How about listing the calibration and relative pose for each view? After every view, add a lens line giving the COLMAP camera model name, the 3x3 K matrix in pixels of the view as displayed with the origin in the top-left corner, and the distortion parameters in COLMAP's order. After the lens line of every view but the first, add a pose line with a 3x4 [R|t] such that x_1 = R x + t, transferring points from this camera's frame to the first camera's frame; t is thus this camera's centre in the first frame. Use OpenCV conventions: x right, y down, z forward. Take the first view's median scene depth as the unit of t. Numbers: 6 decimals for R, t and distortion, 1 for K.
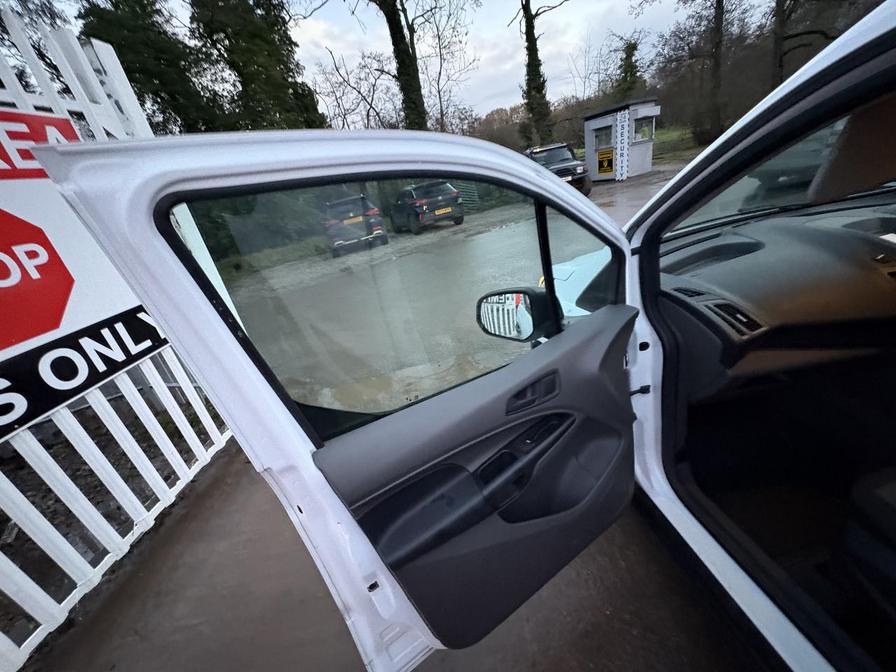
lens RADIAL K [[358.7, 0, 447.8], [0, 358.7, 336.3], [0, 0, 1]] dist [-0.001522, 0.000644]
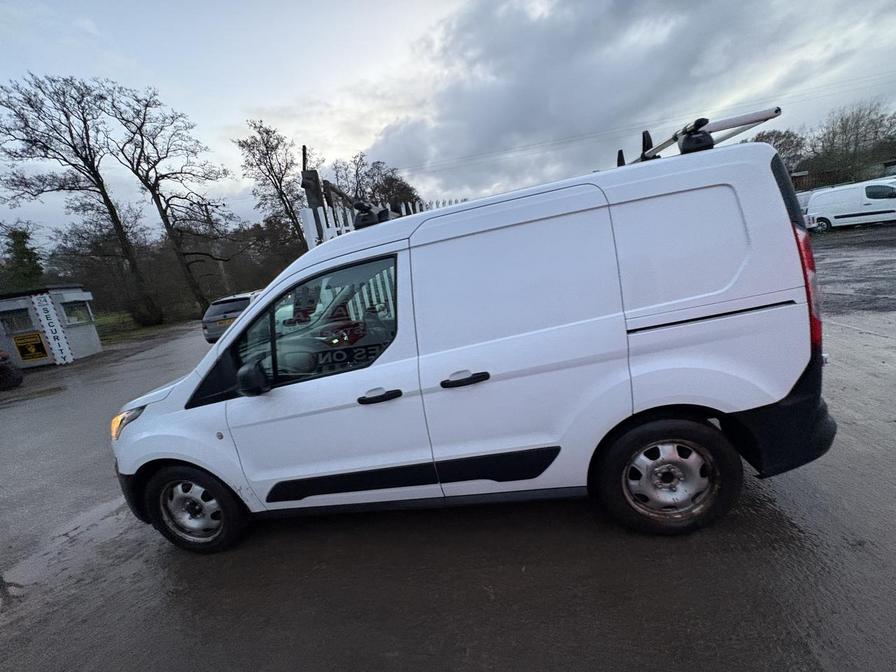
lens RADIAL K [[358.7, 0, 449.1], [0, 358.7, 337.7], [0, 0, 1]] dist [-0.001522, 0.000644]
pose [[0.286209, -0.060869, 0.956232, -0.079293], [0.482546, 0.871340, -0.088965, 0.034807], [-0.827788, 0.486889, 0.278758, -0.037710]]
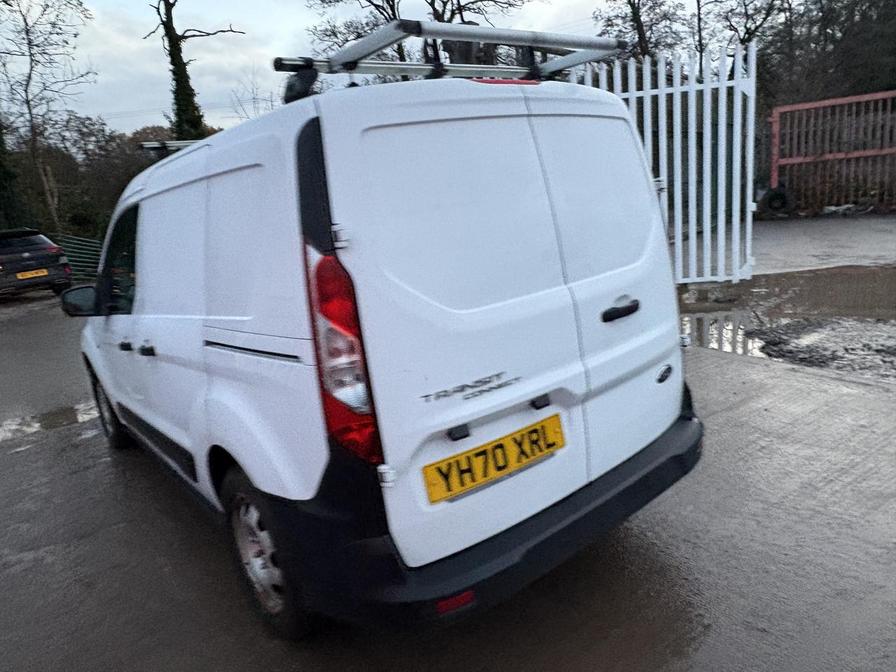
lens RADIAL K [[617.5, 0, 446.6], [0, 617.5, 328.1], [0, 0, 1]] dist [-0.006768, 0.014630]
pose [[0.847979, -0.008963, 0.529953, 0.025149], [0.151027, 0.962494, -0.225380, 0.089064], [-0.508057, 0.271154, 0.817529, -0.216002]]
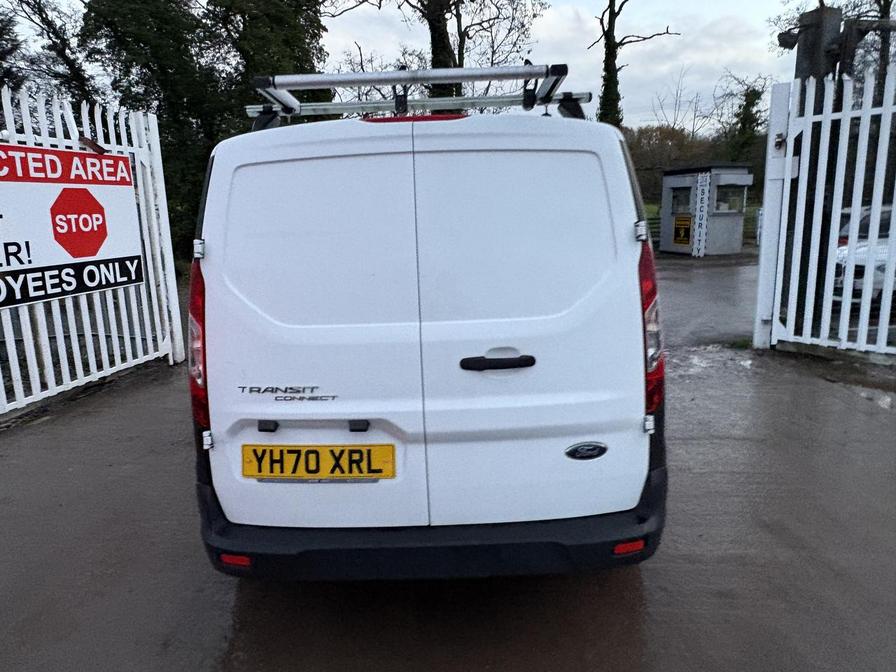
lens RADIAL K [[617.5, 0, 446.1], [0, 617.5, 338.3], [0, 0, 1]] dist [-0.006768, 0.014630]
pose [[0.977170, 0.188762, -0.097511, 0.146497], [-0.204586, 0.959791, -0.192213, 0.080992], [0.057308, 0.207774, 0.976497, -0.254616]]
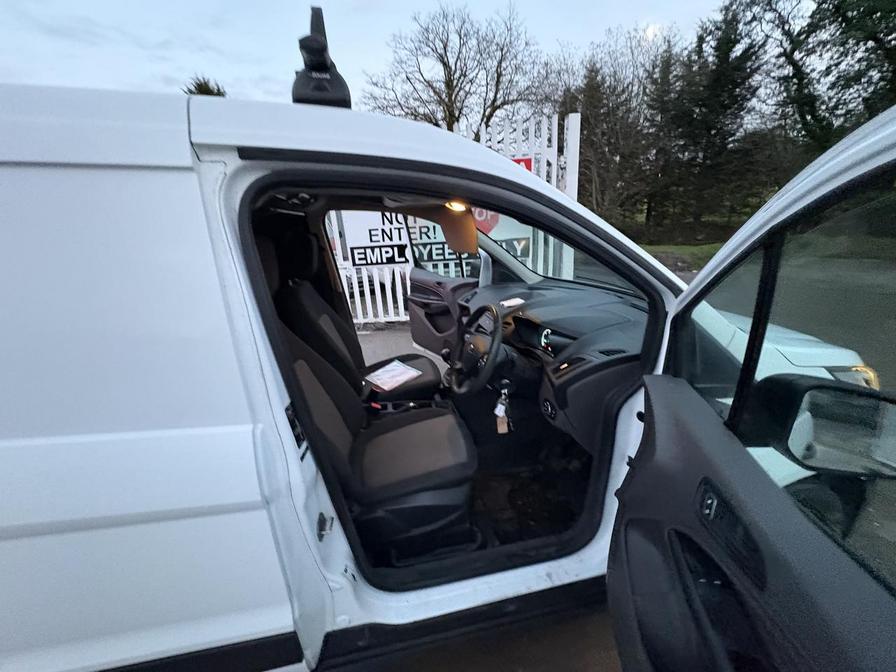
lens RADIAL K [[358.7, 0, 444.9], [0, 358.7, 335.4], [0, 0, 1]] dist [-0.001522, 0.000644]
pose [[0.085507, 0.490055, -0.867488, 0.217492], [-0.379013, 0.821217, 0.426558, -0.057225], [0.921433, 0.292315, 0.255956, 0.022666]]
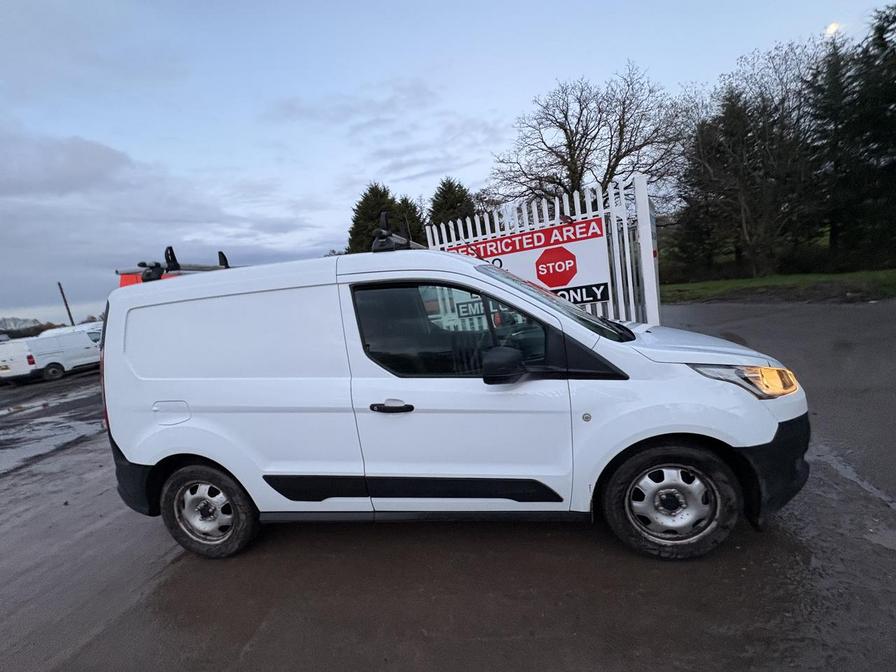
lens RADIAL K [[358.7, 0, 449.4], [0, 358.7, 337.1], [0, 0, 1]] dist [-0.001522, 0.000644]
pose [[-0.243123, 0.369448, -0.896883, 0.285540], [-0.207581, 0.883389, 0.420159, -0.094106], [0.947524, 0.288326, -0.138082, 0.068773]]
